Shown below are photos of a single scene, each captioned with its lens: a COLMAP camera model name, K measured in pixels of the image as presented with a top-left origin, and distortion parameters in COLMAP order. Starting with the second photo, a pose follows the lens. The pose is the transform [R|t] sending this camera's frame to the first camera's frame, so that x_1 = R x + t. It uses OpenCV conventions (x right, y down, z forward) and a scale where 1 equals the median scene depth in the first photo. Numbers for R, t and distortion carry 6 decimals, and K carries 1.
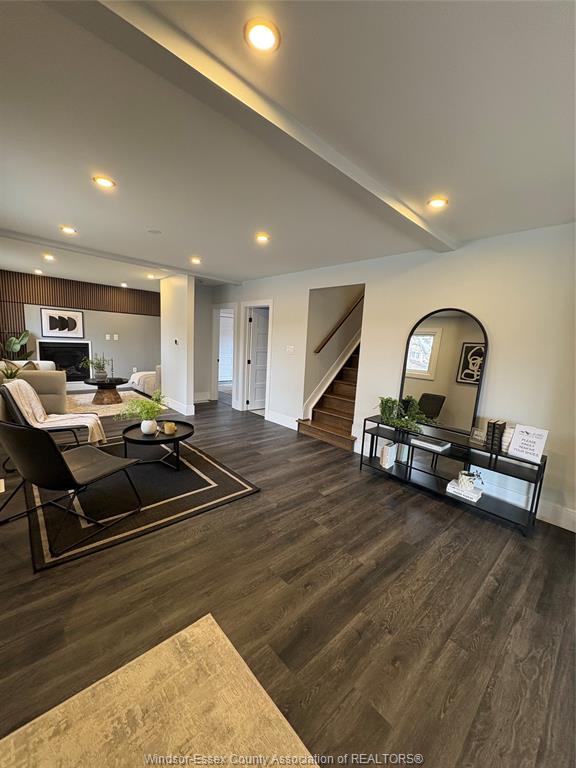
lens RADIAL K [[306.9, 0, 288.9], [0, 306.9, 384.5], [0, 0, 1]] dist [-0.000681, 0.000657]
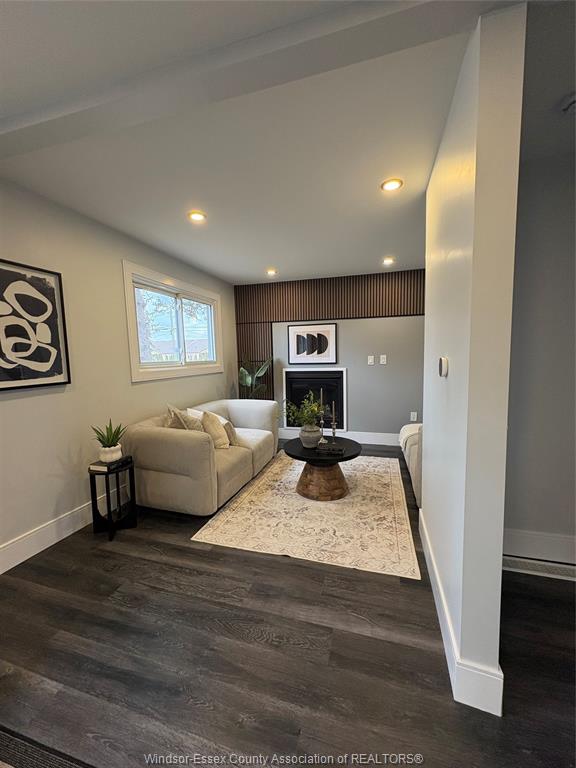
lens RADIAL K [[306.9, 0, 289.8], [0, 306.9, 382.5], [0, 0, 1]] dist [-0.000681, 0.000657]
pose [[0.508762, 0.010928, -0.860838, -0.172802], [-0.075062, 0.996675, -0.031710, -0.090515], [0.857629, 0.080749, 0.507890, 0.642025]]
